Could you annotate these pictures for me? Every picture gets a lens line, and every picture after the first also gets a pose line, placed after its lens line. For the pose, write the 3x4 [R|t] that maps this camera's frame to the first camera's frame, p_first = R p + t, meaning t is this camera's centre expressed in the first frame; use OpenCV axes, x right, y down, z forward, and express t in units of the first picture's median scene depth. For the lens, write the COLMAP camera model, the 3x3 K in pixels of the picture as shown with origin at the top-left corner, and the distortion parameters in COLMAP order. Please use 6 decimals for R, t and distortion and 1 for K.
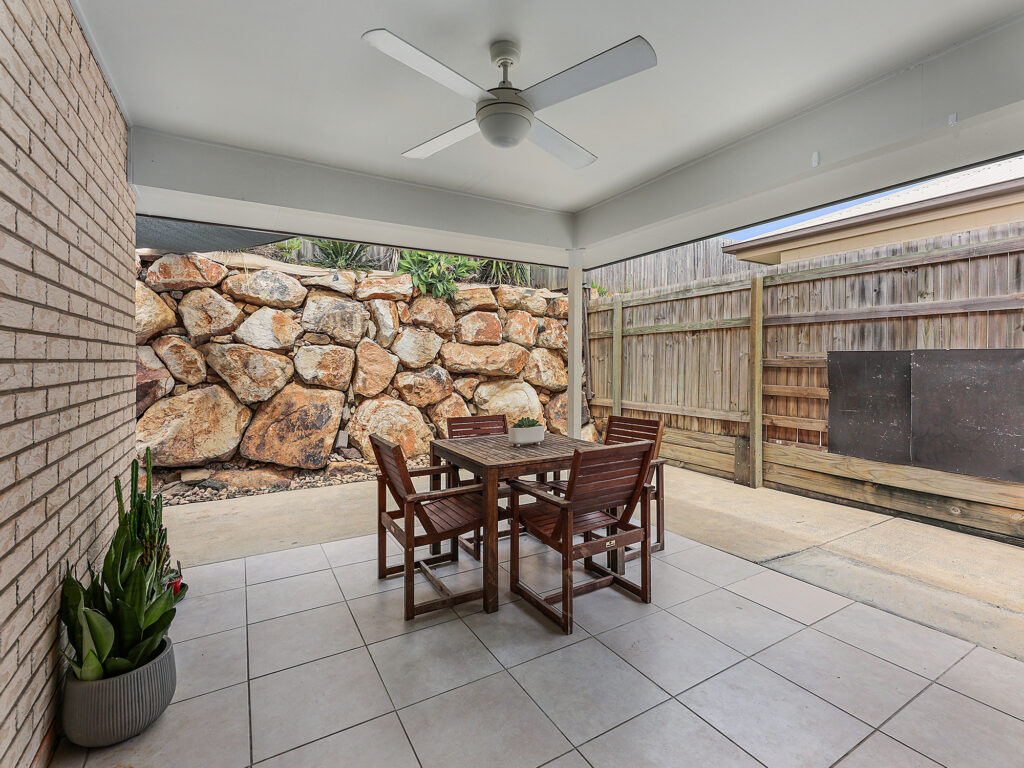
lens RADIAL K [[469.7, 0, 518.4], [0, 469.7, 377.6], [0, 0, 1]] dist [0.002391, -0.002140]
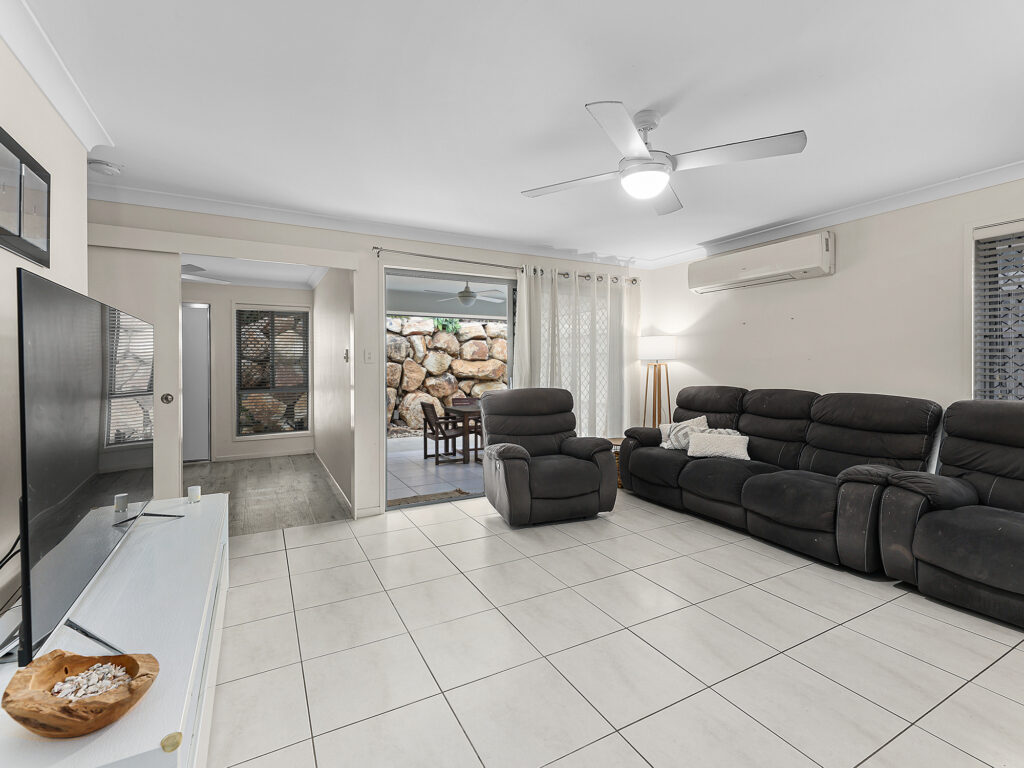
lens RADIAL K [[469.7, 0, 511.0], [0, 469.7, 373.3], [0, 0, 1]] dist [0.002391, -0.002140]
pose [[0.998940, -0.006158, -0.045618, 0.129324], [0.005171, 0.999751, -0.021727, 0.012041], [0.045740, 0.021468, 0.998723, -0.685244]]
